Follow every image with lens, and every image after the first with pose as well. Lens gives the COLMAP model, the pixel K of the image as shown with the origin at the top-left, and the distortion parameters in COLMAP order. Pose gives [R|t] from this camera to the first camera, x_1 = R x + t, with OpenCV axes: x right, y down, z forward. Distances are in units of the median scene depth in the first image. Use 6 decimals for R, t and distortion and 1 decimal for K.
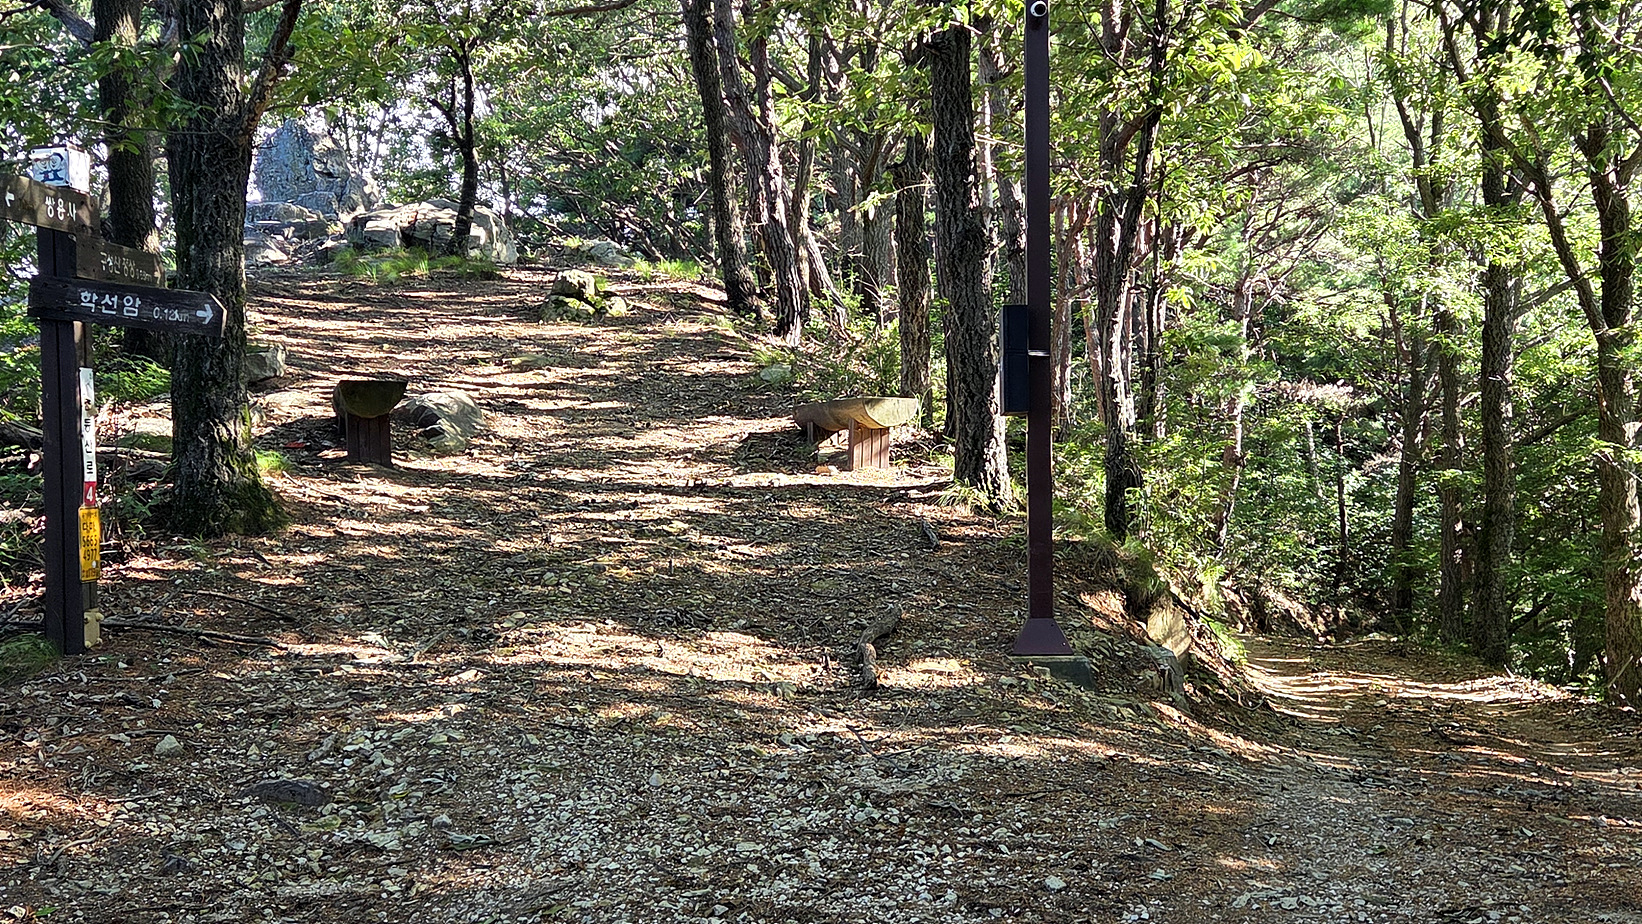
lens RADIAL K [[1767.1, 0, 821.4], [0, 1767.1, 456.8], [0, 0, 1]] dist [0.083253, 0.000000]
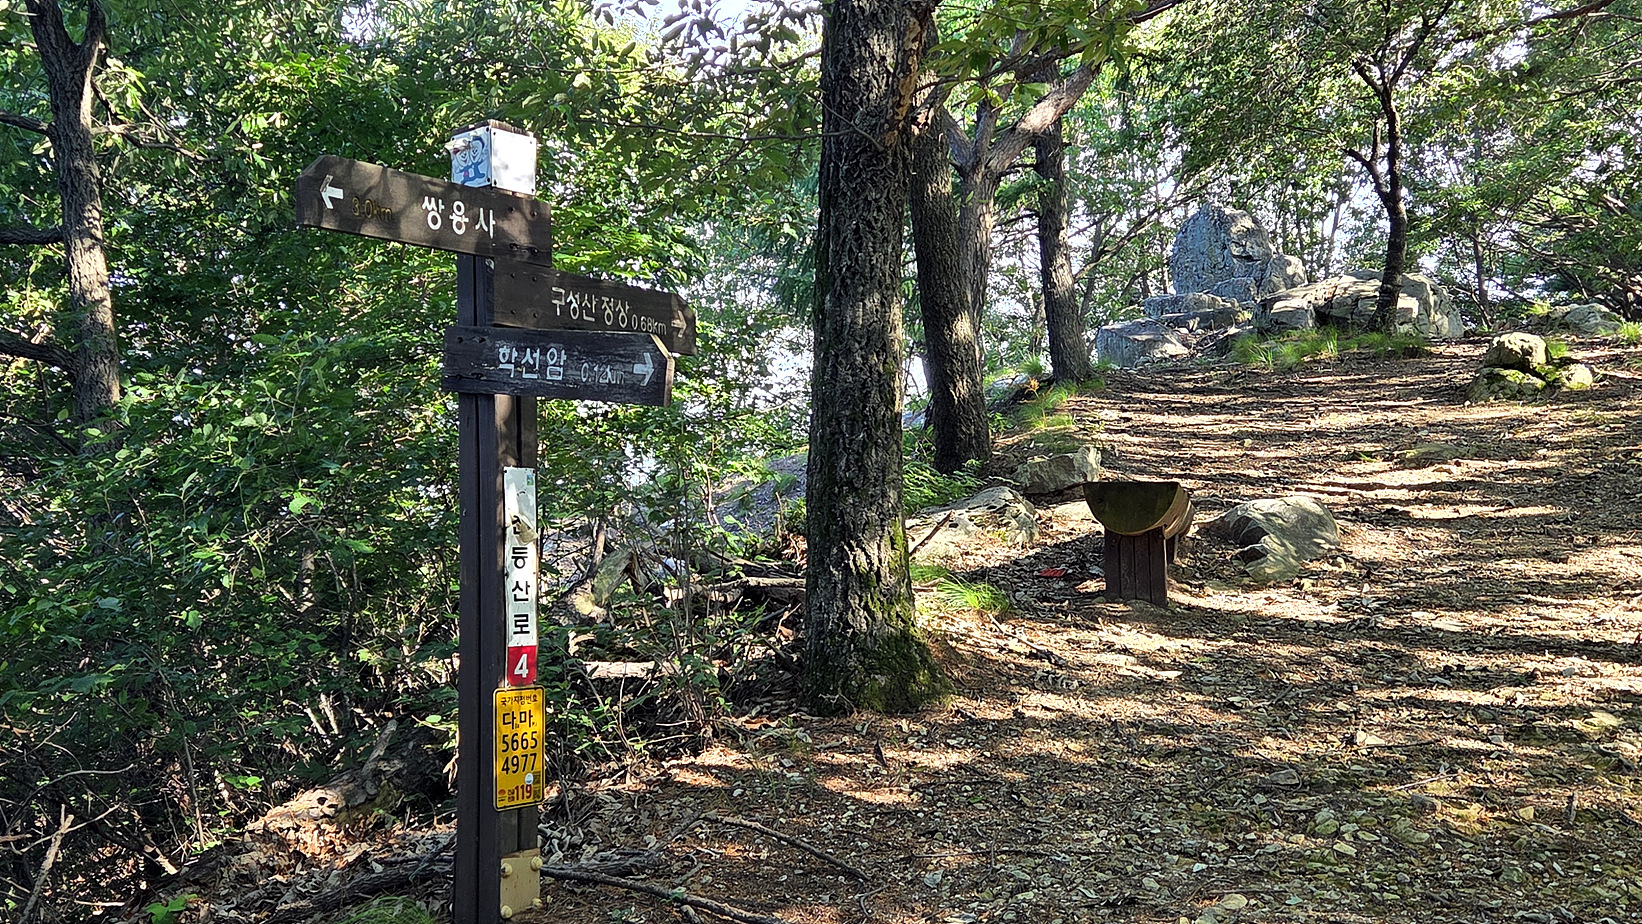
lens RADIAL K [[1767.1, 0, 838.0], [0, 1767.1, 468.3], [0, 0, 1]] dist [0.083253, 0.000000]
pose [[0.855529, -0.030703, -0.516844, 0.007869], [0.001421, 0.998376, -0.056957, -0.008194], [0.517753, 0.047994, 0.854183, 0.325852]]
